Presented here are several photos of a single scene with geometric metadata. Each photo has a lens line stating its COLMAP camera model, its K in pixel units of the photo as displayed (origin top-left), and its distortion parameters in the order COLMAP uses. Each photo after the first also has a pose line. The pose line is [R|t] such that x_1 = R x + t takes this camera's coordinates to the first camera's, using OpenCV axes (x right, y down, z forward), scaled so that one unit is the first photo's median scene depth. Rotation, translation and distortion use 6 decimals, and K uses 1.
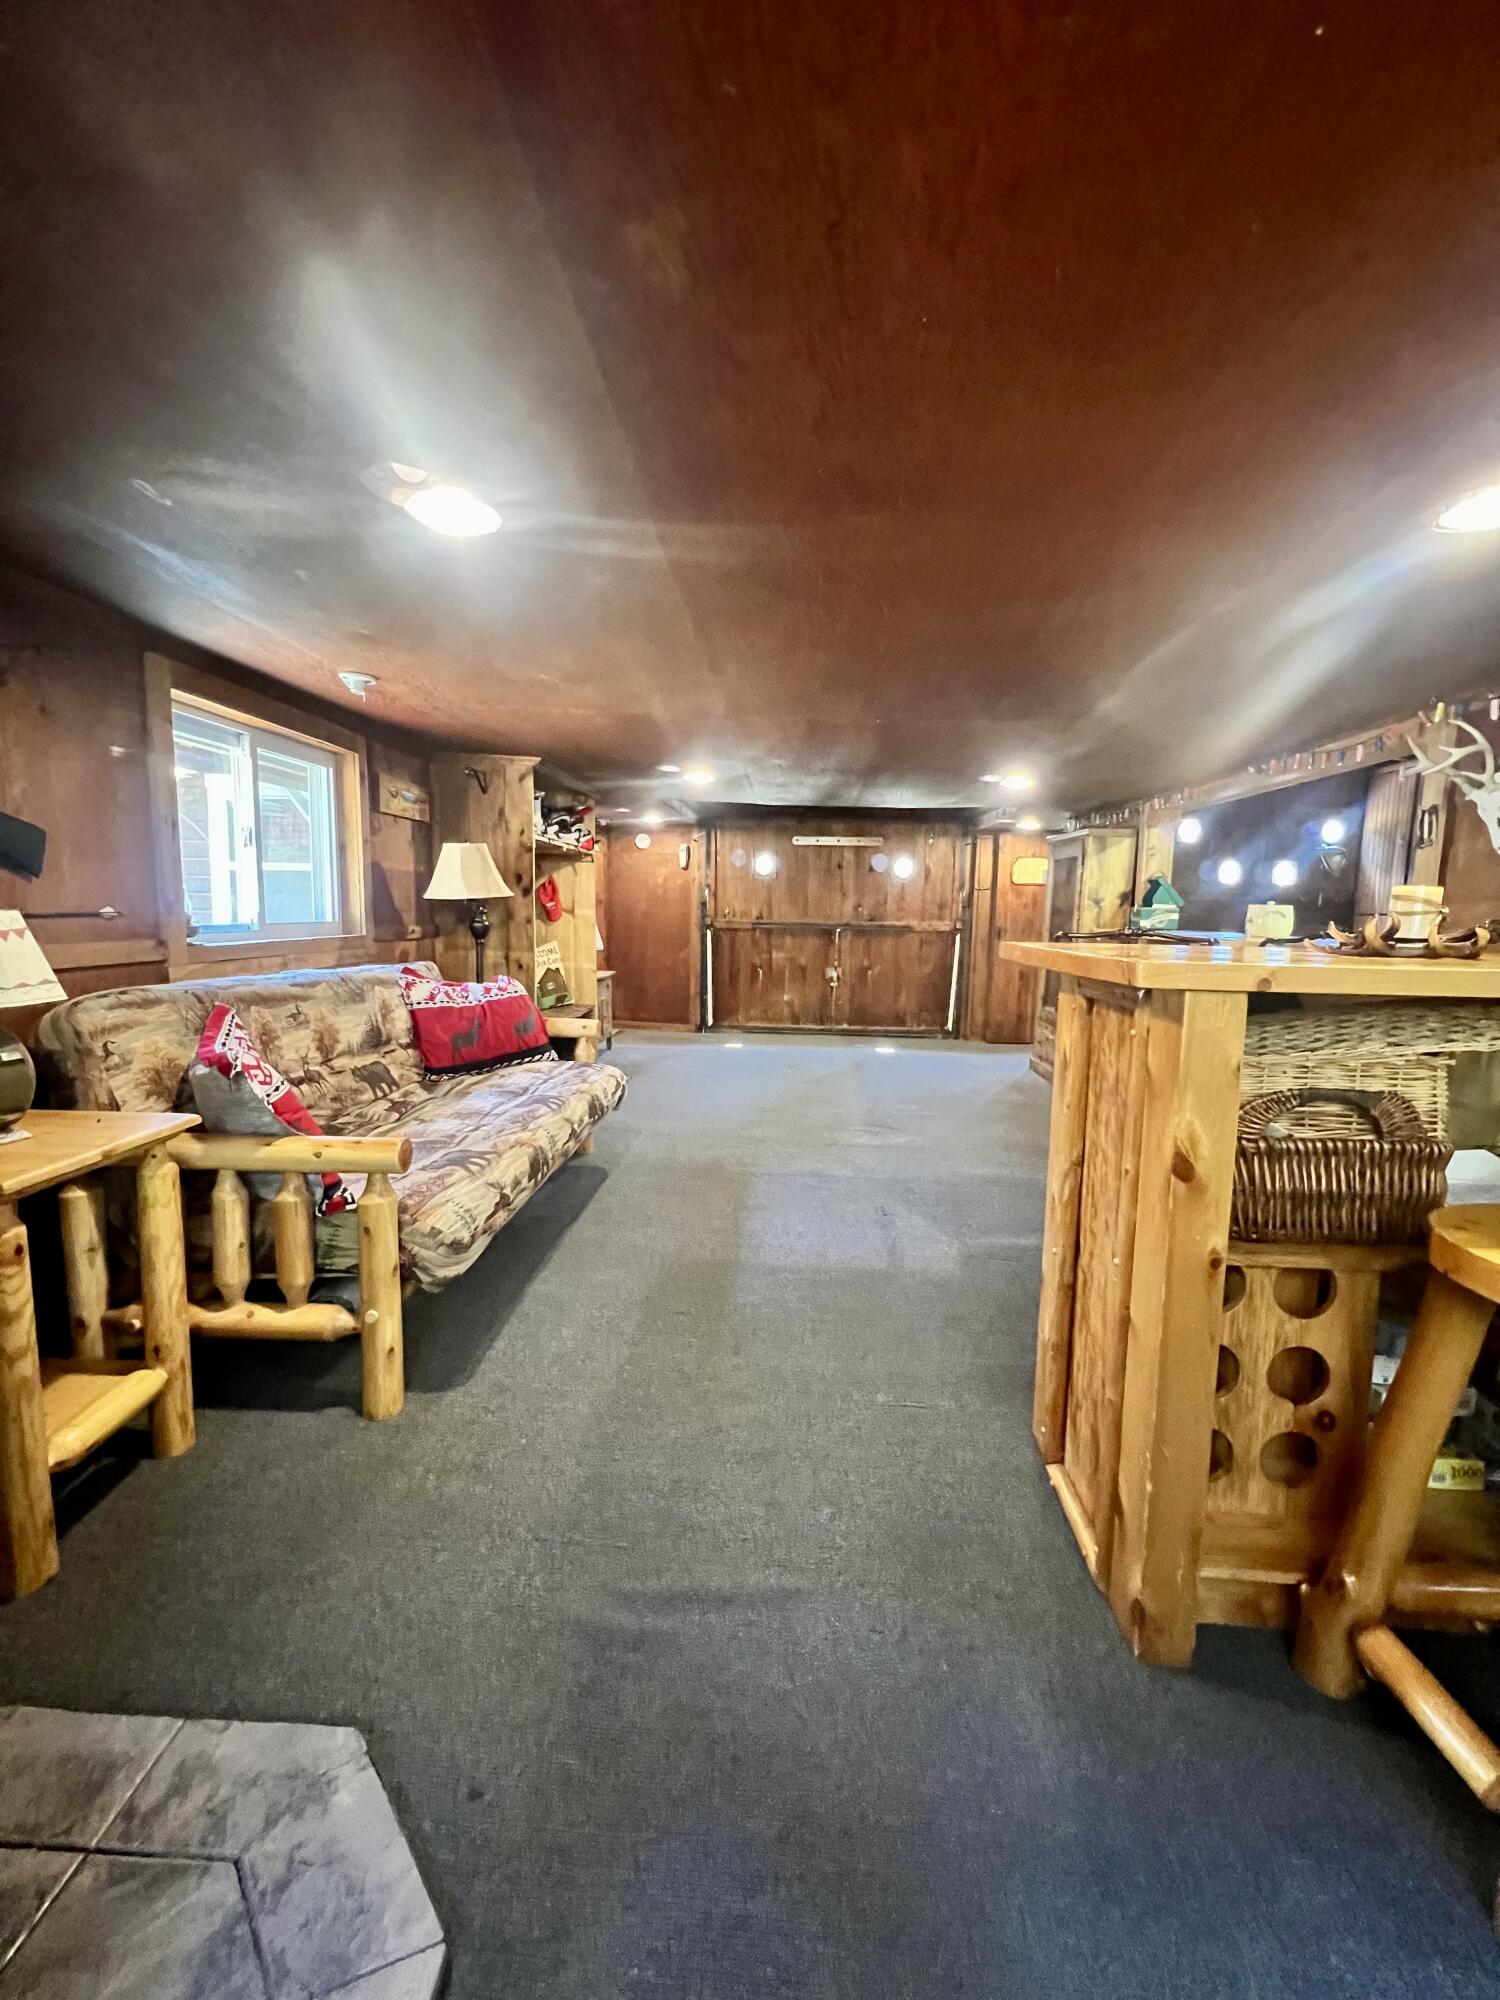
lens RADIAL K [[798.5, 0, 754.8], [0, 798.5, 1000.4], [0, 0, 1]] dist [-0.002961, 0.001119]
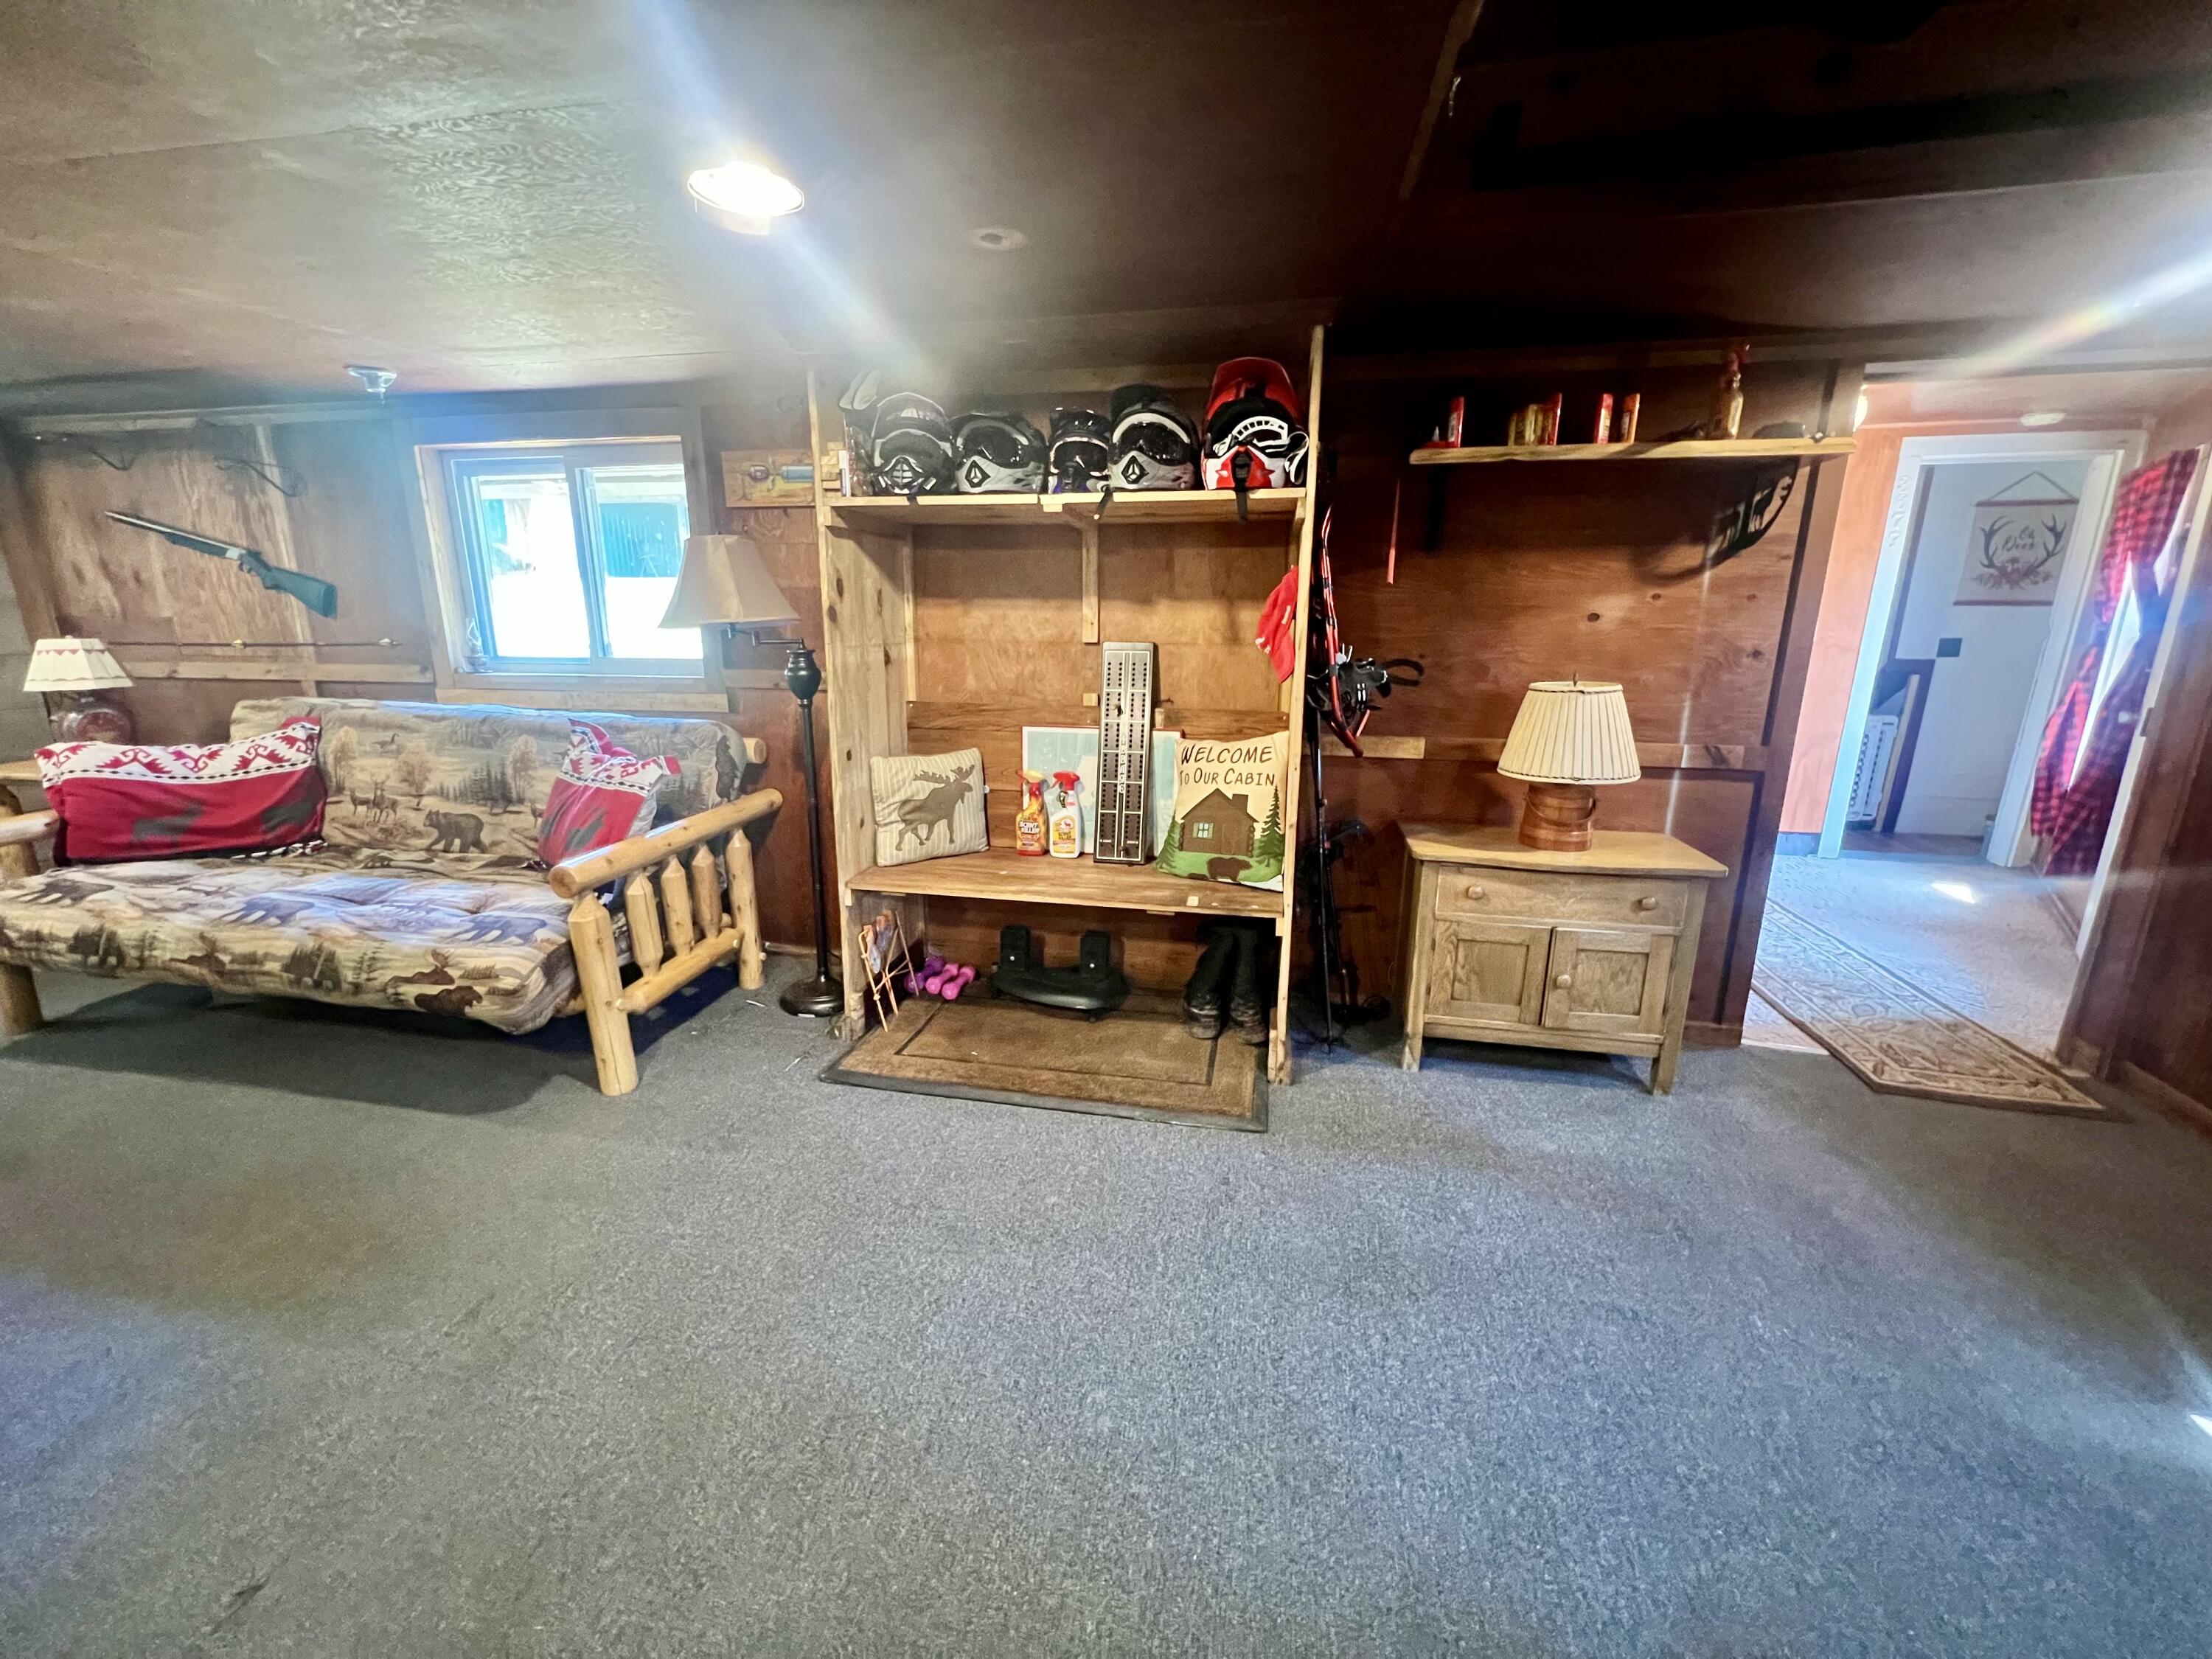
lens RADIAL K [[883.2, 0, 1103.6], [0, 883.2, 829.6], [0, 0, 1]] dist [-0.002961, 0.001119]
pose [[-0.137403, 0.214863, -0.966930, 0.324848], [-0.121313, 0.965190, 0.231715, -0.184797], [0.983058, 0.149140, -0.106554, 1.488874]]
